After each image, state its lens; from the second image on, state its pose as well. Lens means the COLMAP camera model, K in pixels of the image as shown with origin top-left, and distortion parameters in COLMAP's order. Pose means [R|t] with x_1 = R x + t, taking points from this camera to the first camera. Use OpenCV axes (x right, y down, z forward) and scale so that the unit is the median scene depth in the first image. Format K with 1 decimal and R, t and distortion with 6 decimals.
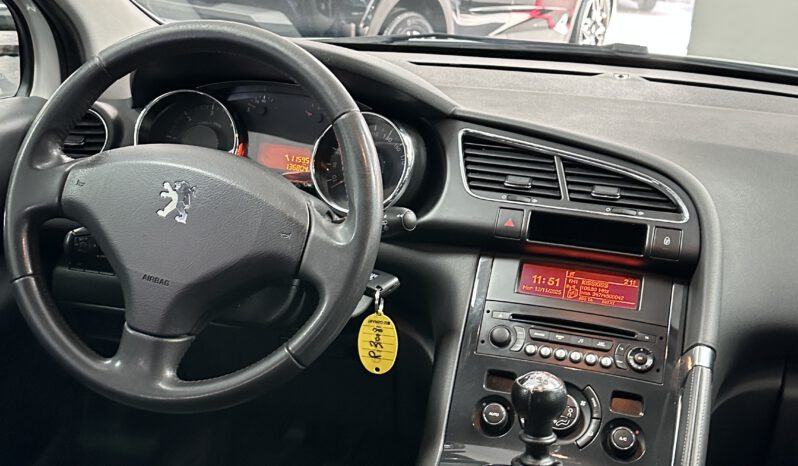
lens RADIAL K [[992.0, 0, 395.2], [0, 992.0, 235.6], [0, 0, 1]] dist [0.134665, 0.000000]
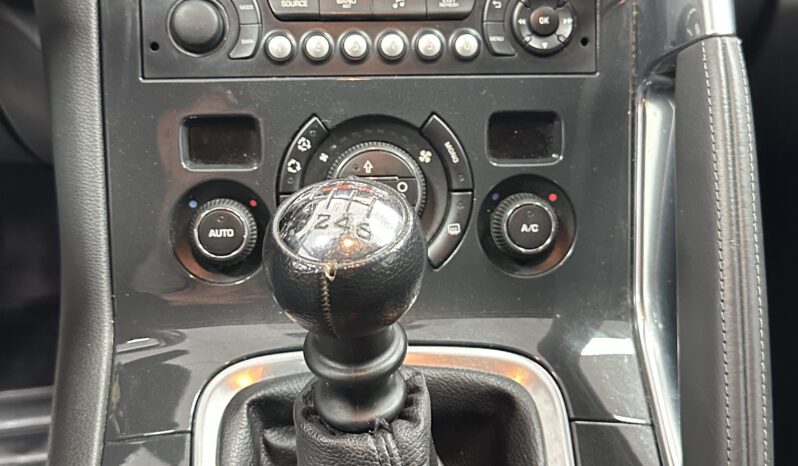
lens RADIAL K [[992.0, 0, 373.1], [0, 992.0, 230.3], [0, 0, 1]] dist [0.134665, 0.000000]
pose [[0.953398, -0.237115, 0.186569, 0.081968], [0.124090, 0.871804, 0.473877, -0.005290], [-0.275015, -0.428642, 0.860600, 0.633010]]
